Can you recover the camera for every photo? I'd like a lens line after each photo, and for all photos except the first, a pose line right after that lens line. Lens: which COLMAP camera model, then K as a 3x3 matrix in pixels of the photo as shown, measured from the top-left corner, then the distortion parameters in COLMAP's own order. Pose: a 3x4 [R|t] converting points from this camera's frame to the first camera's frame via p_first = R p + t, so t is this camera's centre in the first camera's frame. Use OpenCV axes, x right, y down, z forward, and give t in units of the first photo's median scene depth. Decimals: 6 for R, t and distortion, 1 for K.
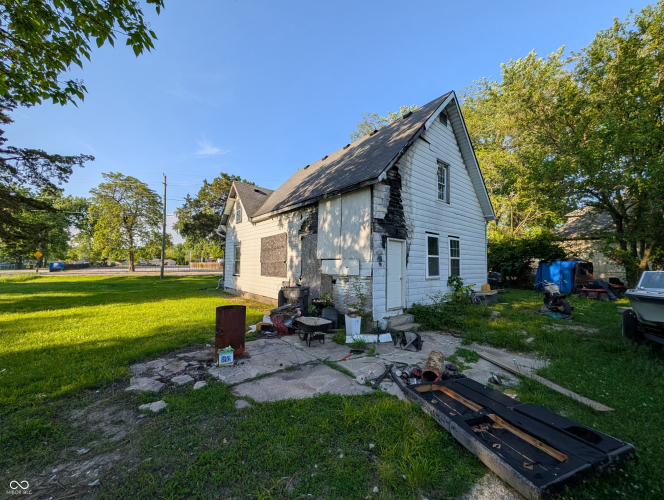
lens RADIAL K [[256.3, 0, 332.4], [0, 256.3, 249.0], [0, 0, 1]] dist [-0.000124, 0.000091]
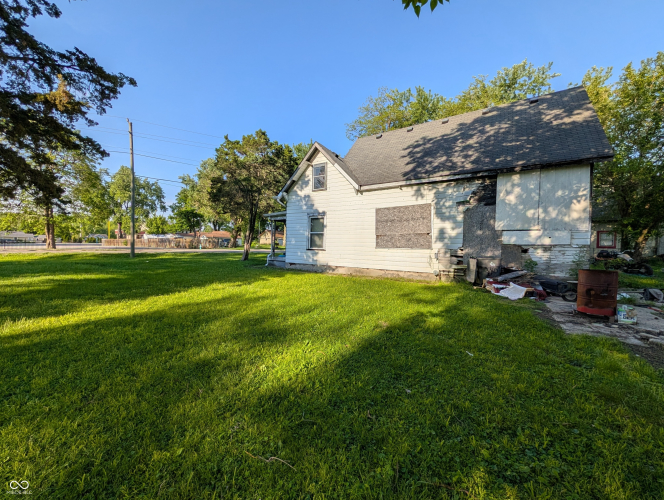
lens RADIAL K [[256.3, 0, 330.7], [0, 256.3, 249.8], [0, 0, 1]] dist [-0.000124, 0.000091]
pose [[0.952512, 0.000313, 0.304501, -0.969875], [-0.025129, 0.996669, 0.077580, 0.052596], [-0.303462, -0.081547, 0.949348, 0.202231]]
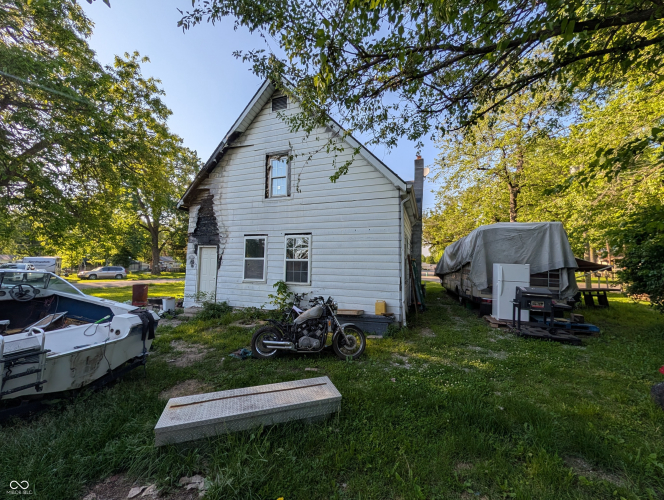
lens RADIAL K [[256.3, 0, 331.9], [0, 256.3, 254.6], [0, 0, 1]] dist [-0.000124, 0.000091]
pose [[0.514144, -0.053631, -0.856026, 1.316483], [0.032106, 0.998547, -0.043277, 0.061401], [0.857103, -0.005233, 0.515119, 0.721197]]
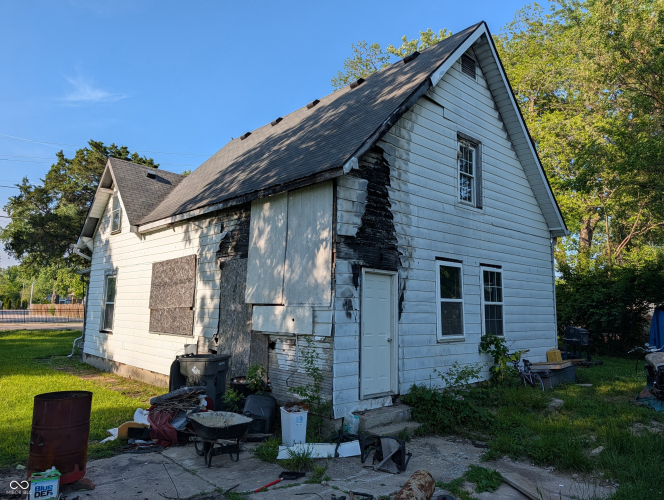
lens RADIAL K [[476.7, 0, 335.9], [0, 476.7, 238.6], [0, 0, 1]] dist [0.025468, -0.021962]
pose [[0.998594, 0.013076, 0.051374, 0.078381], [-0.008690, 0.996370, -0.084681, -0.015090], [-0.052295, 0.084115, 0.995083, -0.052897]]
